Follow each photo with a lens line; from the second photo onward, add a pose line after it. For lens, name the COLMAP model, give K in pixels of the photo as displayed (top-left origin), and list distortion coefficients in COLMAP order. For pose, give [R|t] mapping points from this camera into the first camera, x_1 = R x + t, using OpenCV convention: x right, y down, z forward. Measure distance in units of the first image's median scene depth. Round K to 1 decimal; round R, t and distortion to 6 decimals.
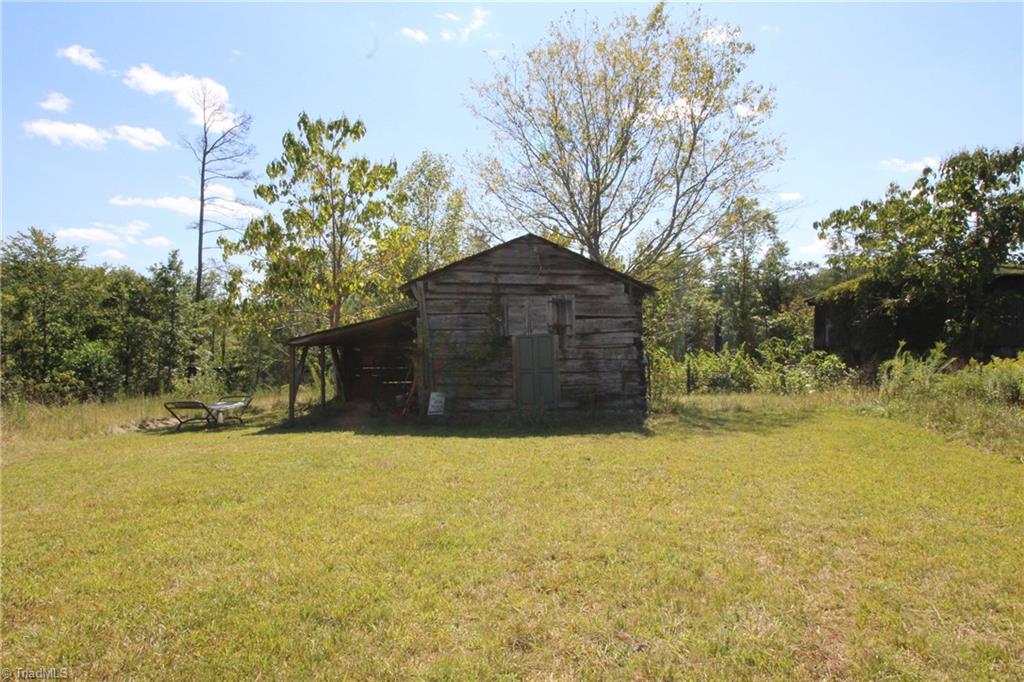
lens RADIAL K [[596.3, 0, 511.4], [0, 596.3, 344.2], [0, 0, 1]] dist [-0.009425, -0.002647]
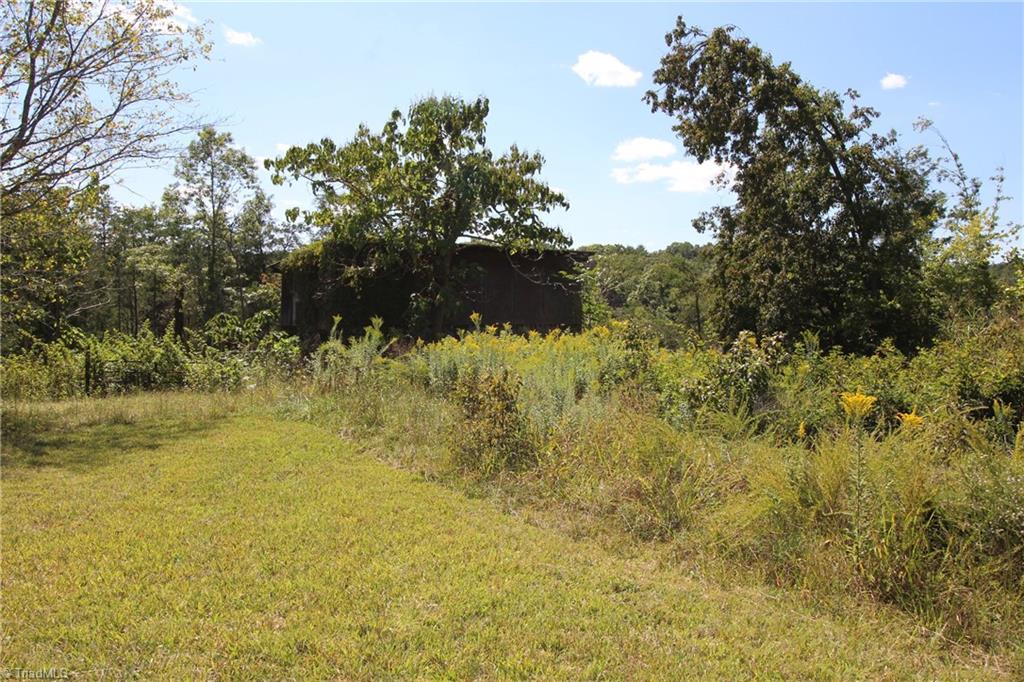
lens RADIAL K [[531.8, 0, 512.3], [0, 531.8, 338.7], [0, 0, 1]] dist [0.002432, 0.000266]
pose [[0.834355, -0.005537, 0.551200, 0.419316], [-0.001680, 0.999919, 0.012588, 0.012581], [-0.551226, -0.011429, 0.834278, 0.279660]]
